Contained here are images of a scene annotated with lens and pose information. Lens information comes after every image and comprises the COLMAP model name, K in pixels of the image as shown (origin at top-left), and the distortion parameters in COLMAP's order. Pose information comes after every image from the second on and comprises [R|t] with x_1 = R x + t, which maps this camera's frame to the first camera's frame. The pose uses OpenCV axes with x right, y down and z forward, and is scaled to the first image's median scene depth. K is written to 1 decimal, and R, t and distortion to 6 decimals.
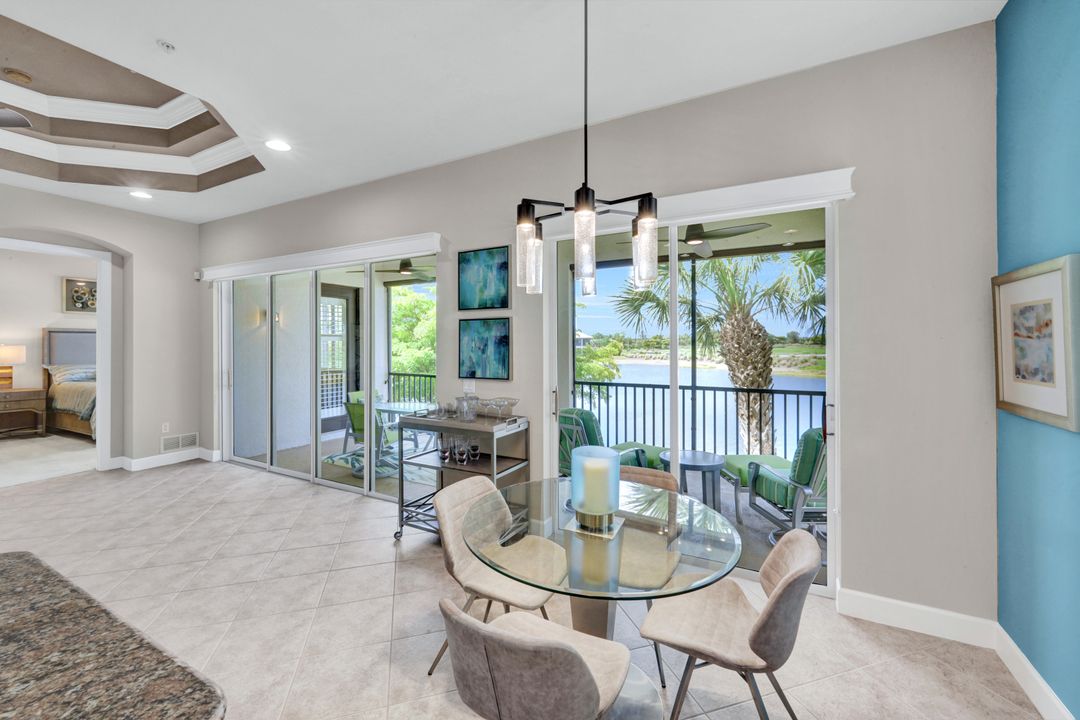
lens RADIAL K [[431.5, 0, 537.8], [0, 431.5, 344.8], [0, 0, 1]] dist [0.002000, 0.000080]
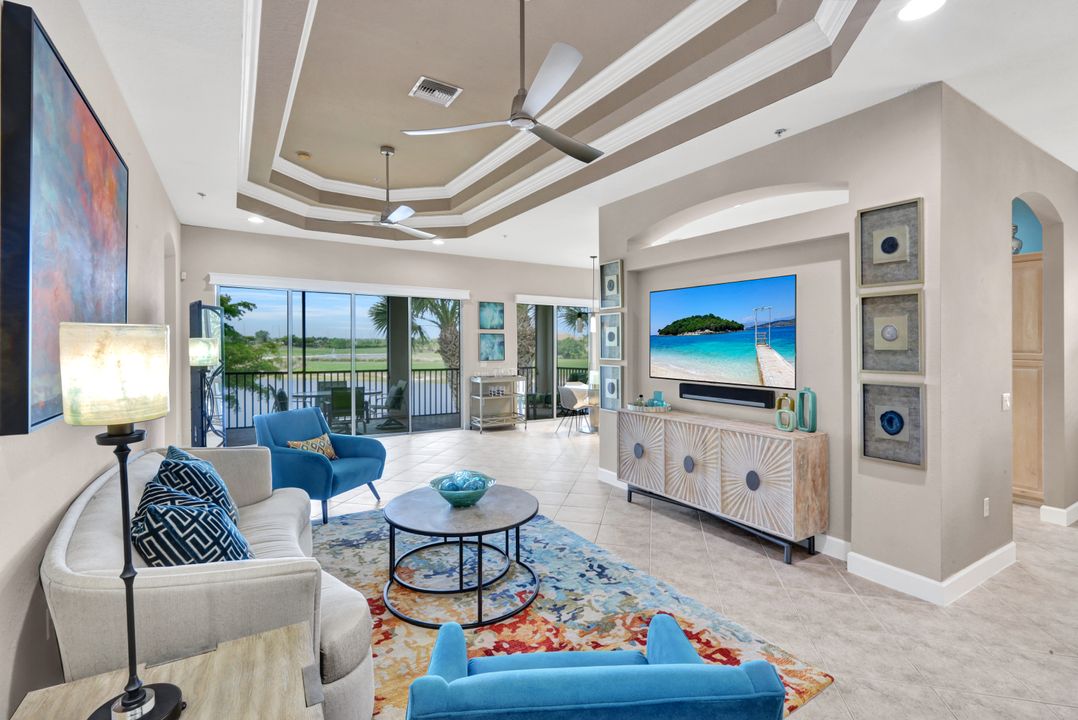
lens RADIAL K [[489.3, 0, 541.0], [0, 489.3, 351.4], [0, 0, 1]] dist [-0.002063, -0.000066]
pose [[0.484402, -0.008340, 0.874806, -1.468853], [-0.002265, 0.999939, 0.010787, 0.002391], [-0.874843, -0.007207, 0.484353, -0.293651]]
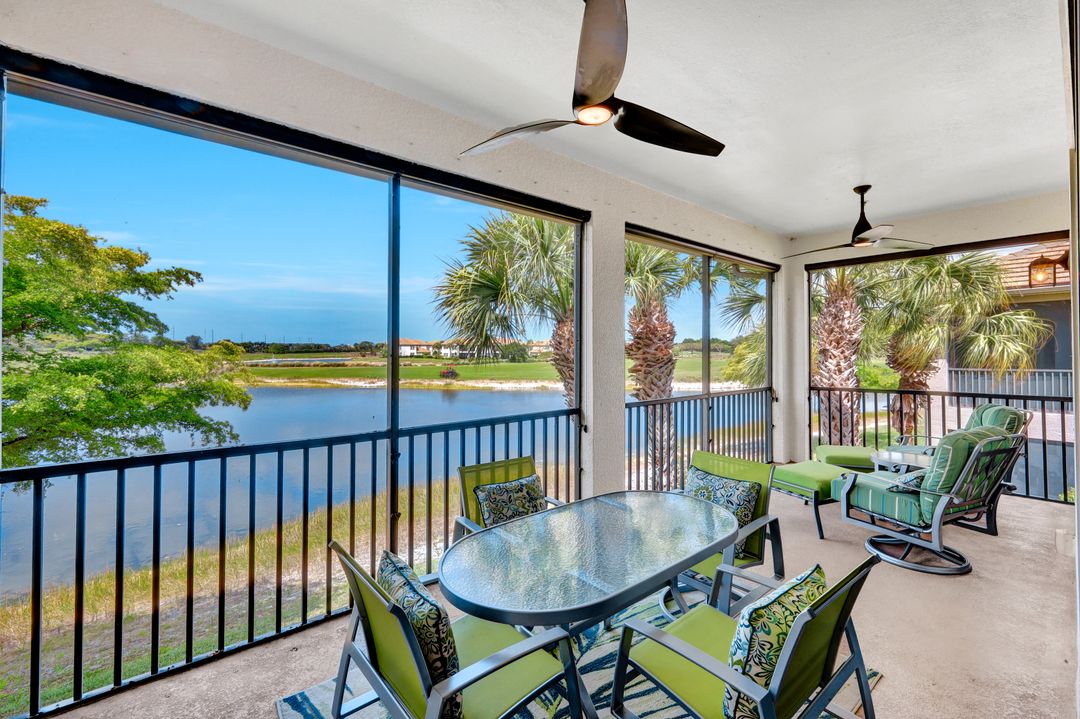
lens RADIAL K [[439.0, 0, 539.6], [0, 439.0, 347.7], [0, 0, 1]] dist [0.000346, 0.000045]
pose [[0.357884, 0.017455, 0.933603, -0.059526], [-0.010707, 0.999836, -0.014589, 0.006216], [-0.933705, -0.004775, 0.358012, 0.712337]]
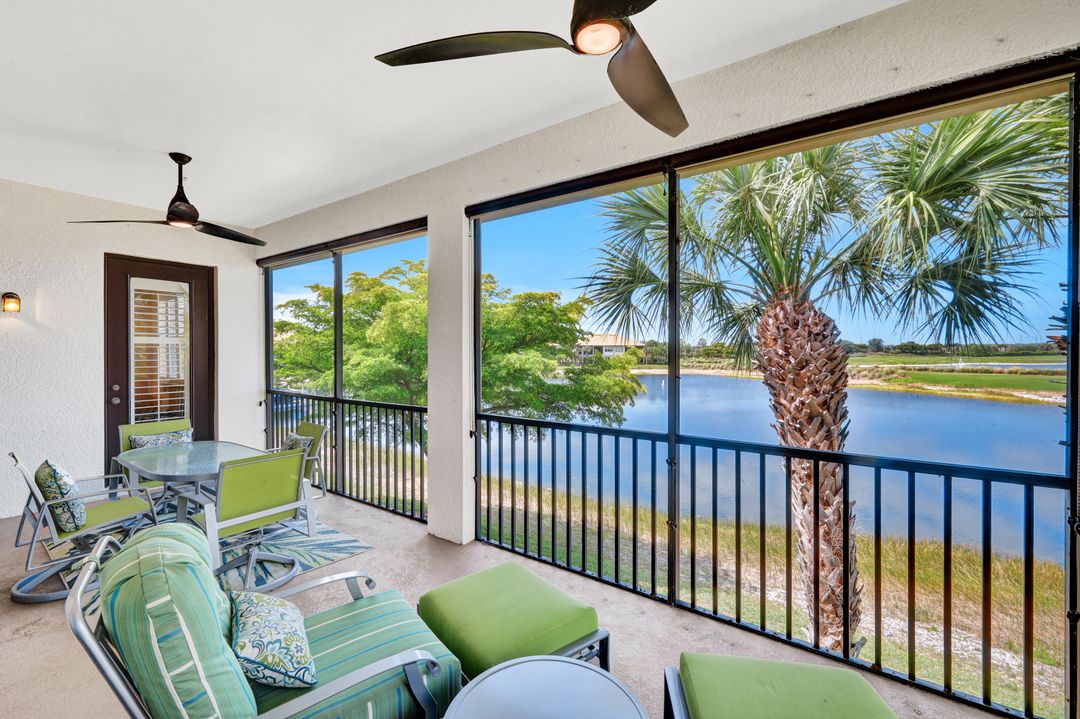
lens RADIAL K [[448.8, 0, 542.4], [0, 448.8, 356.7], [0, 0, 1]] dist [0.001868, 0.000372]
pose [[0.994579, 0.002954, -0.103944, 0.289260], [-0.002077, 0.999961, 0.008548, 0.004329], [0.103966, -0.008285, 0.994546, 0.524440]]
